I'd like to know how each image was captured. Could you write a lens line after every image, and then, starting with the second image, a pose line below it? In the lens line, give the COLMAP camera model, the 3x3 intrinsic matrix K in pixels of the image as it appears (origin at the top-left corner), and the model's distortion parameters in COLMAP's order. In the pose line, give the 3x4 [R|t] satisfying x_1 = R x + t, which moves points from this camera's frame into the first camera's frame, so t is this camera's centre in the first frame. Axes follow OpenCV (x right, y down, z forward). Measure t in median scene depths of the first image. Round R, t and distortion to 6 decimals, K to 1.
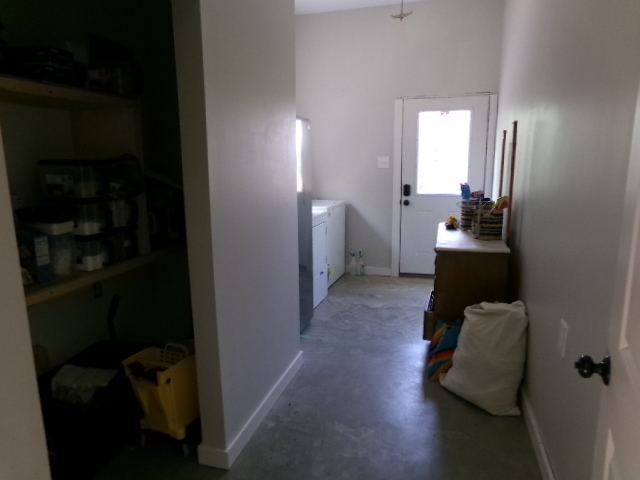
lens RADIAL K [[440.1, 0, 315.6], [0, 440.1, 244.1], [0, 0, 1]] dist [-0.026087, 0.048577]
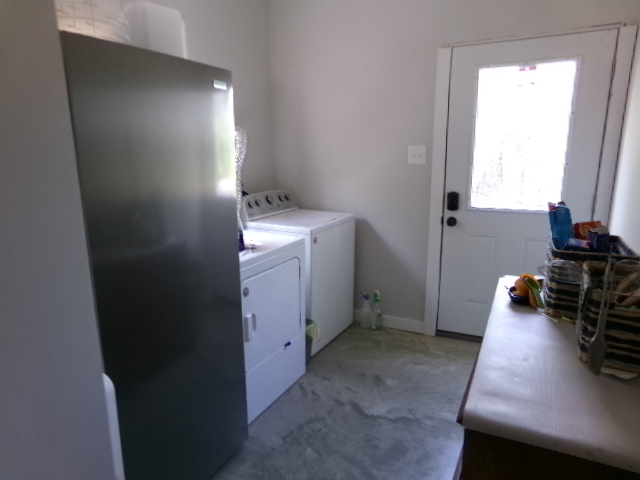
lens RADIAL K [[423.7, 0, 321.5], [0, 423.7, 247.1], [0, 0, 1]] dist [0.003946, 0.008128]
pose [[0.986475, 0.042753, -0.158241, 0.126202], [-0.037179, 0.998585, 0.038025, -0.076506], [0.159643, -0.031628, 0.986668, 0.396954]]
